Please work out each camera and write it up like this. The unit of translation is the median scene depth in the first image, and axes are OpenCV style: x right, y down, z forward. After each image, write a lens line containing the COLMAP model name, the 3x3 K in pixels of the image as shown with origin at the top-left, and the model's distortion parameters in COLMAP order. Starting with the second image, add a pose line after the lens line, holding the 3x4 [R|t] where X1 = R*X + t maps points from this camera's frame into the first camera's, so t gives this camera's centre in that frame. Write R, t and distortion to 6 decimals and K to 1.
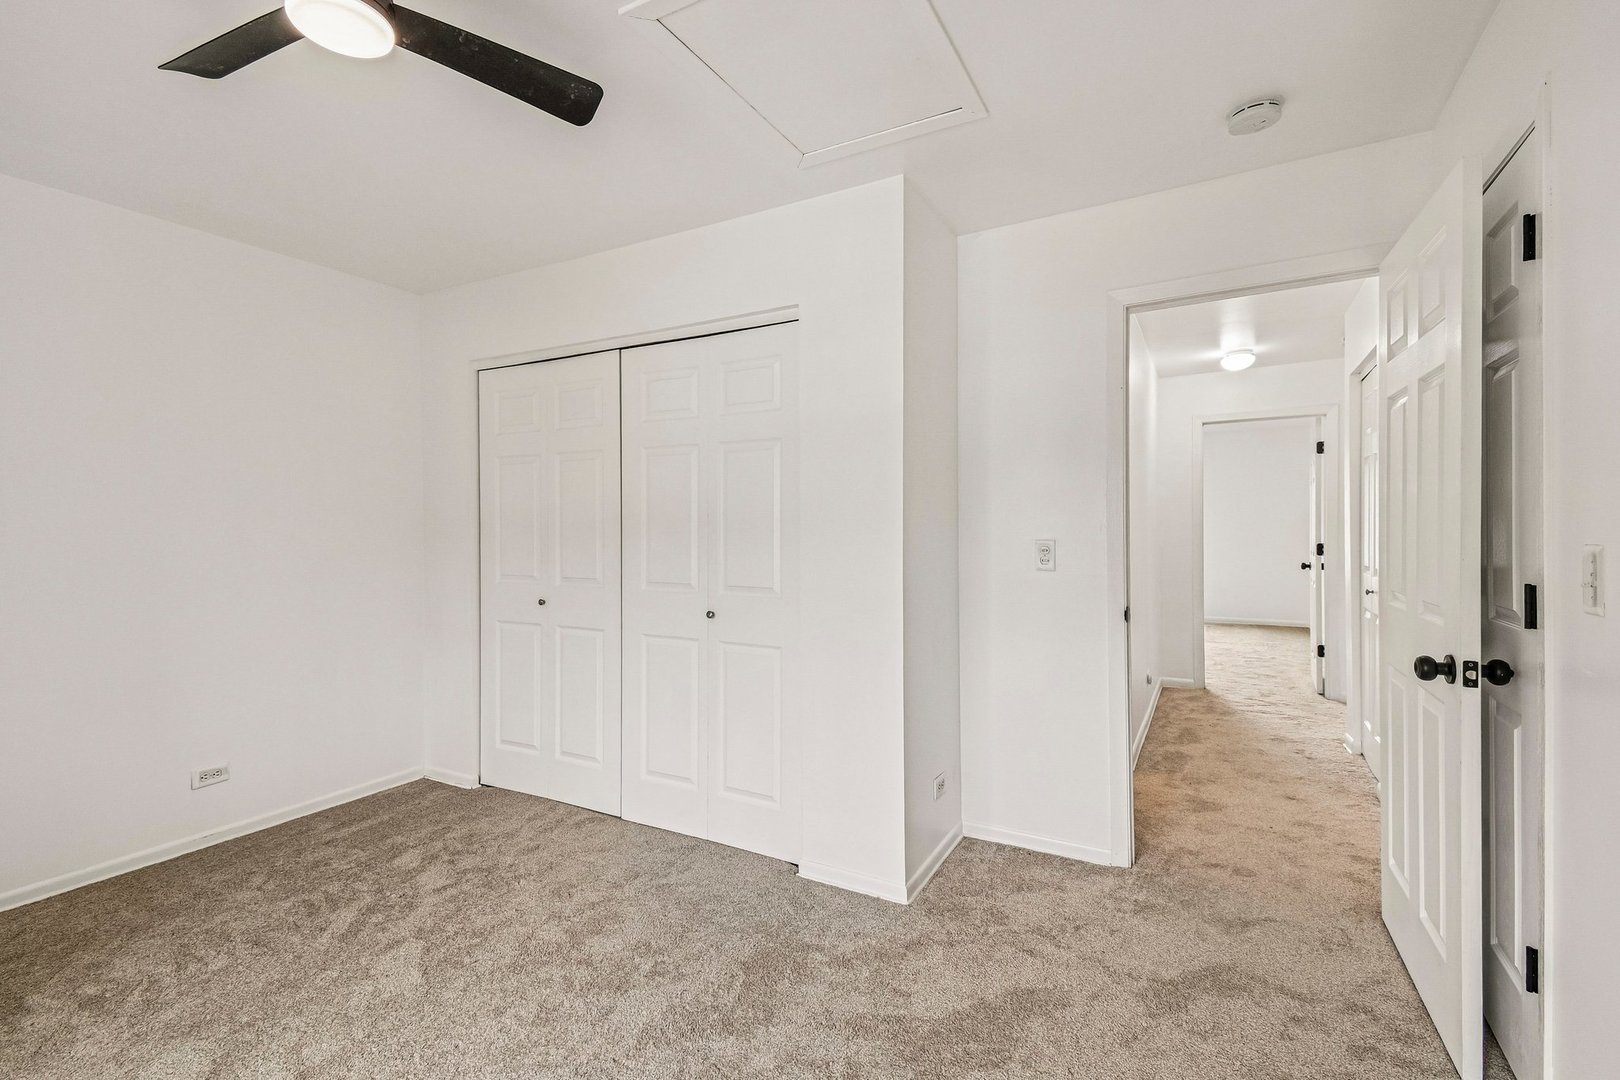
lens RADIAL K [[720.9, 0, 810.0], [0, 720.9, 540.0], [0, 0, 1]] dist [0.000063, 0.000090]
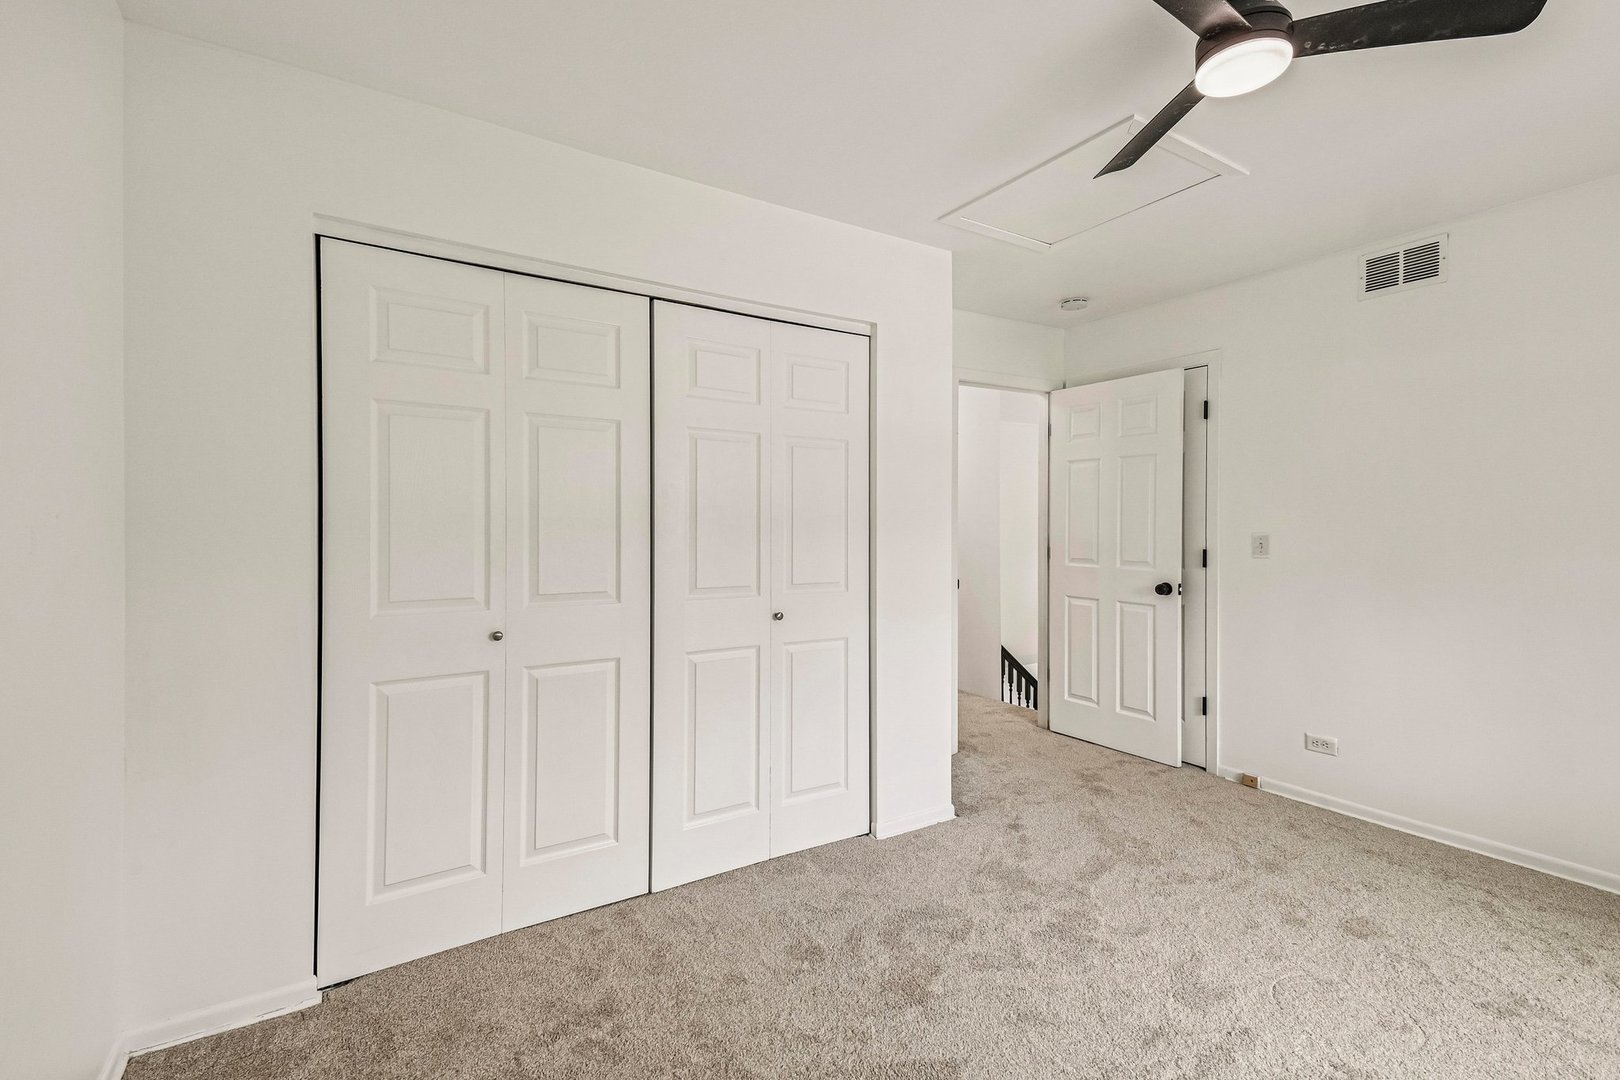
lens RADIAL K [[722.7, 0, 807.6], [0, 722.7, 525.7], [0, 0, 1]] dist [-0.000174, -0.000225]
pose [[0.484800, -0.001946, 0.874623, -0.811610], [0.007801, 0.999967, -0.002100, -0.010789], [-0.874590, 0.007841, 0.484799, 0.433926]]
